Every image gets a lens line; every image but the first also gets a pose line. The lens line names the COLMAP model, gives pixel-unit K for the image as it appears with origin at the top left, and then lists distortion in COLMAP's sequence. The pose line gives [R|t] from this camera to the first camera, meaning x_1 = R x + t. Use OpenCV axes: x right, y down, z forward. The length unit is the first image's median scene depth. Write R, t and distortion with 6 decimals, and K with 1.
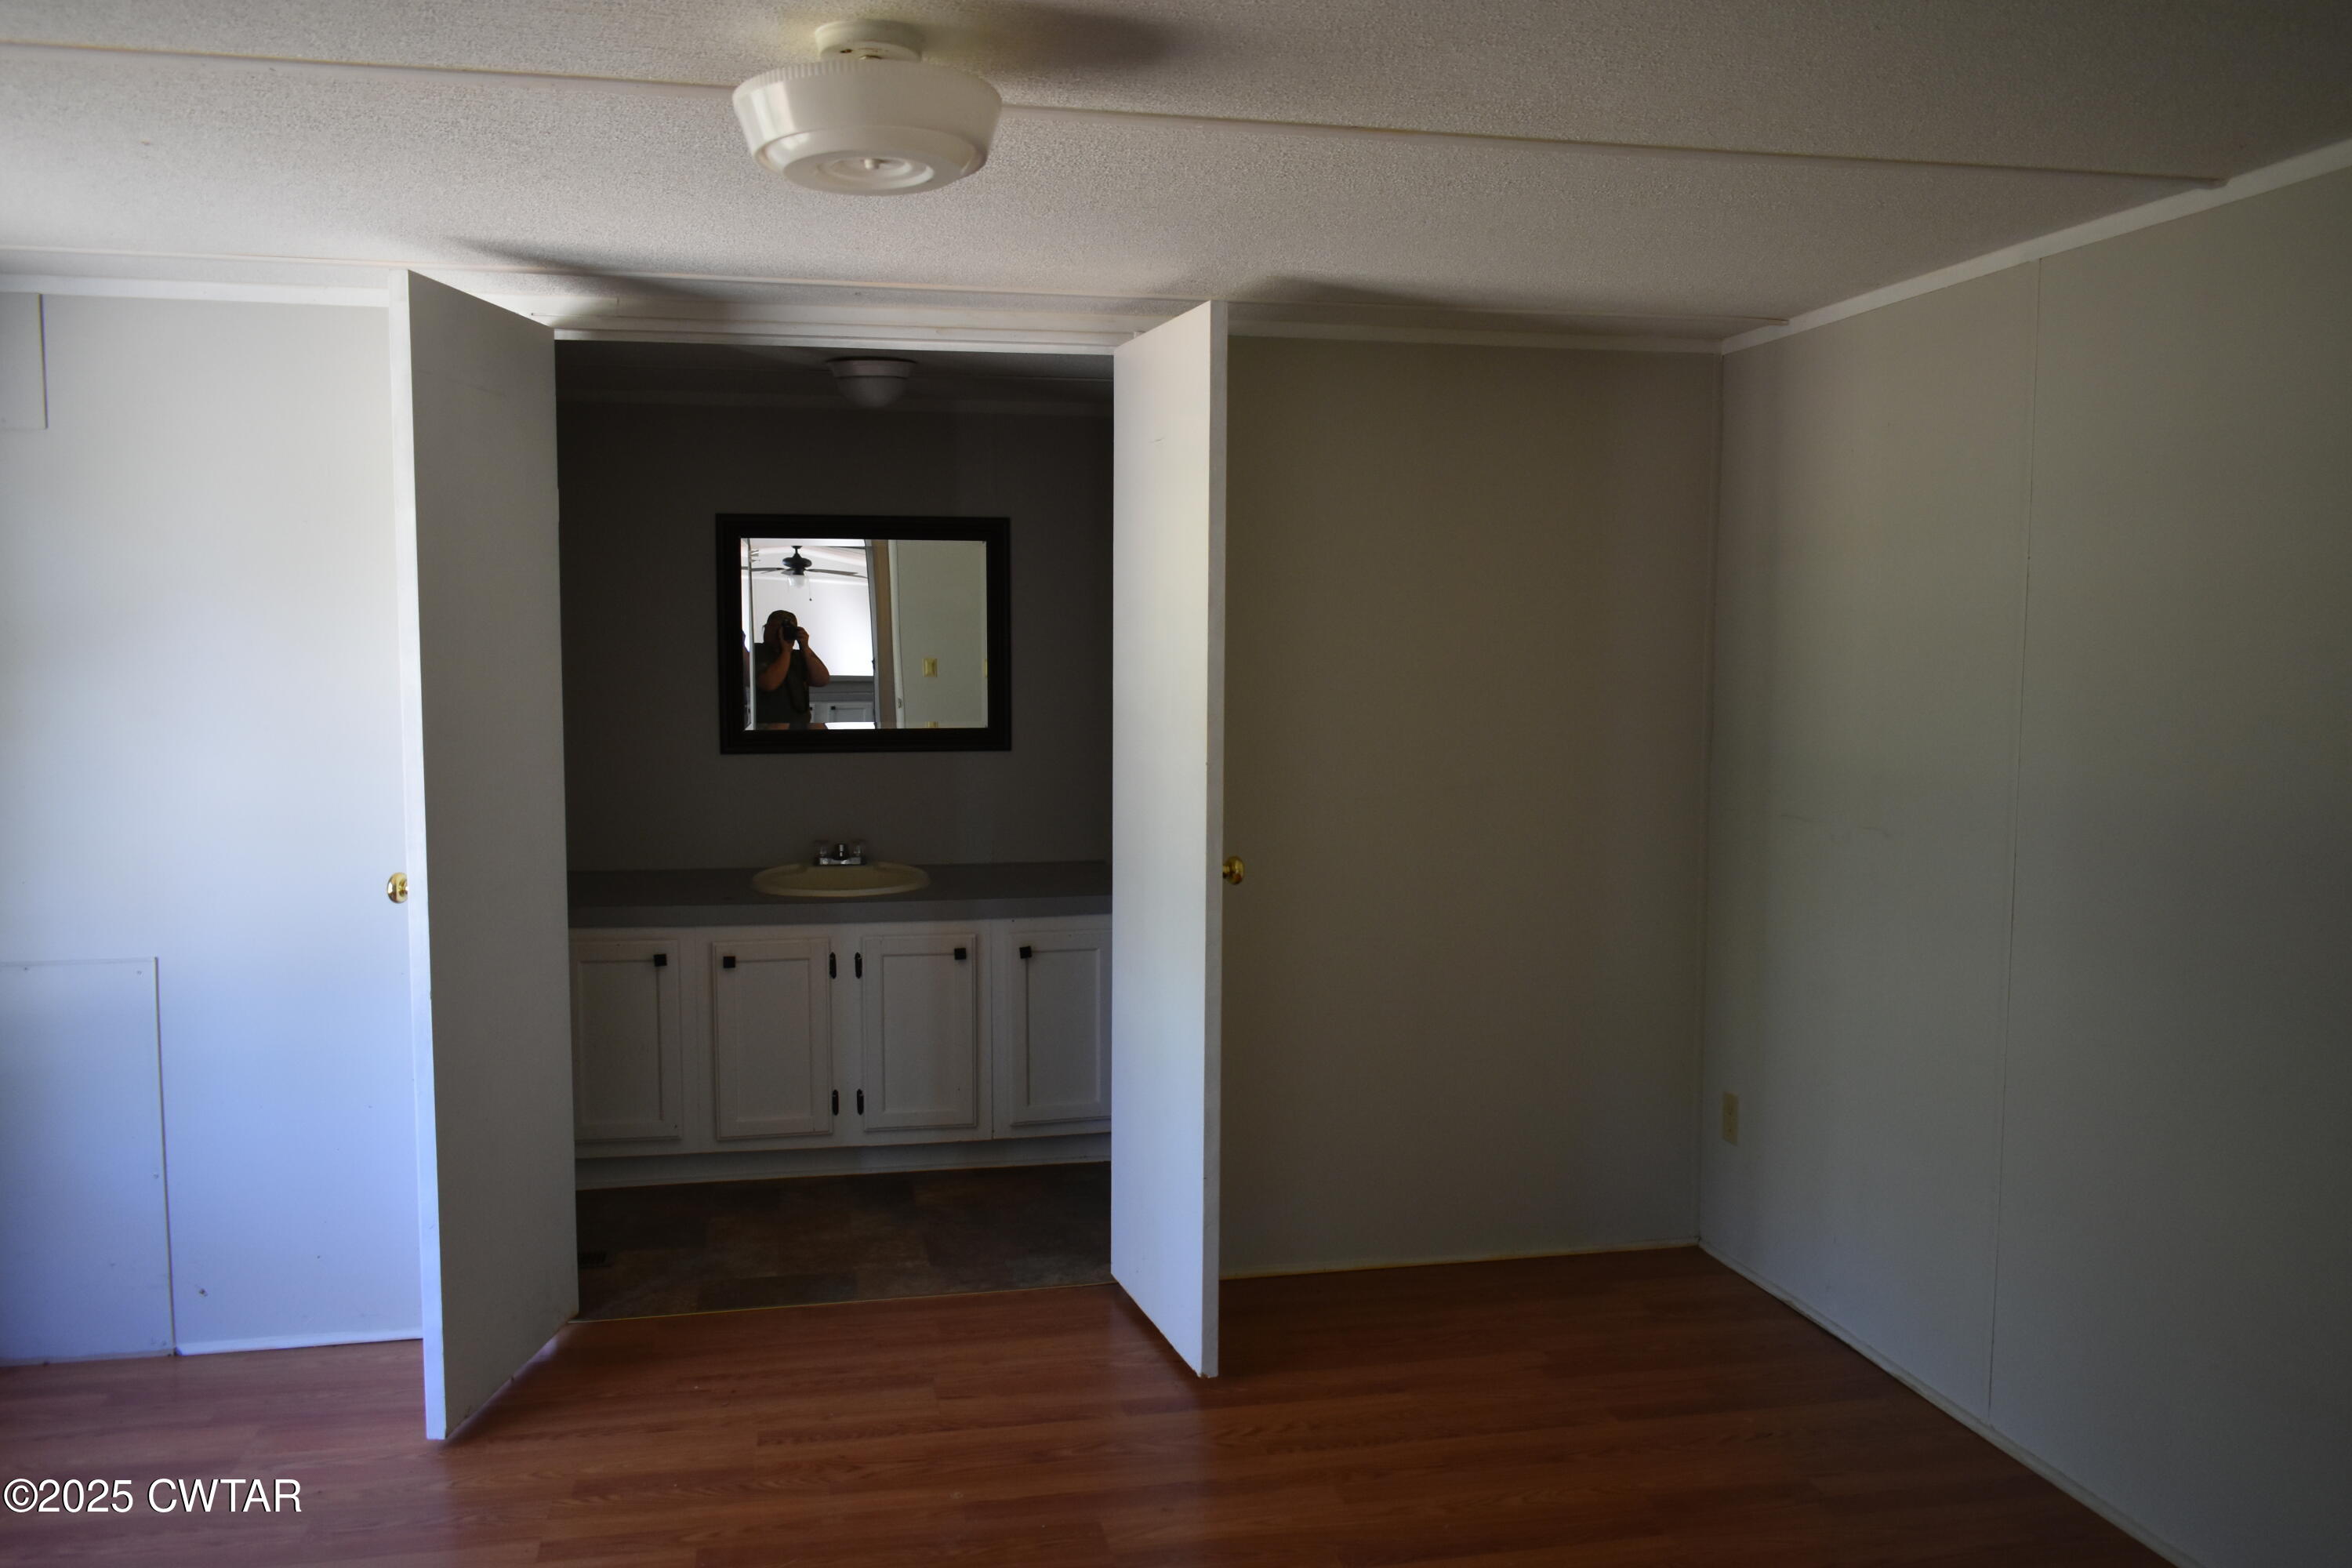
lens RADIAL K [[1848.1, 0, 1177.8], [0, 1848.1, 780.5], [0, 0, 1]] dist [-0.009019, -0.000192]
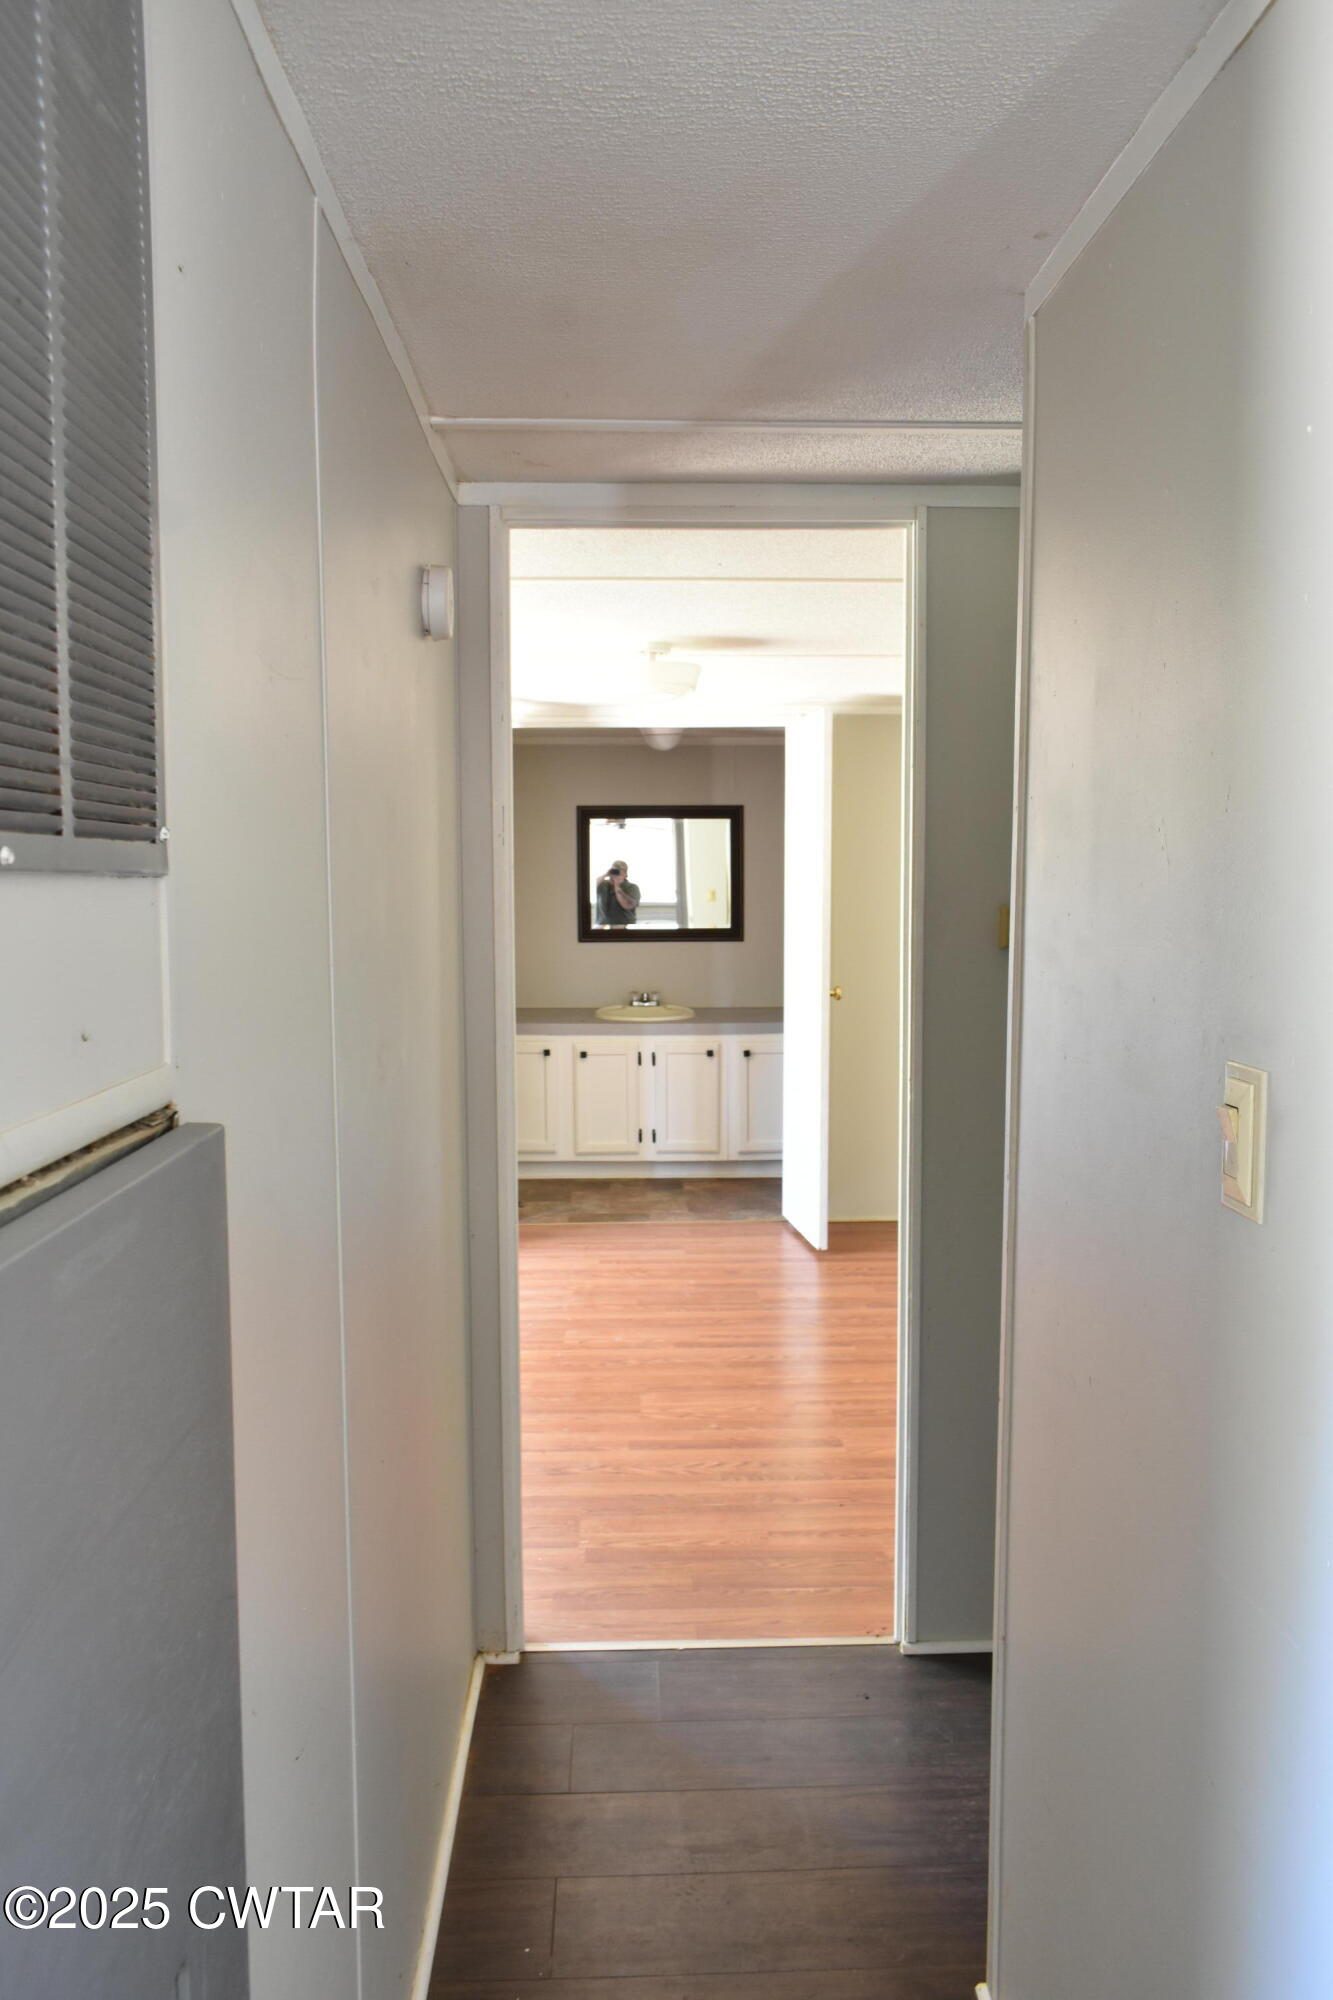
lens RADIAL K [[1571.5, 0, 667.7], [0, 1571.5, 1003.0], [0, 0, 1]] dist [-0.009019, -0.000192]
pose [[0.985127, 0.009748, -0.171548, 0.100841], [-0.008804, 0.999942, 0.006265, 0.035972], [0.171599, -0.004661, 0.985156, -0.495664]]
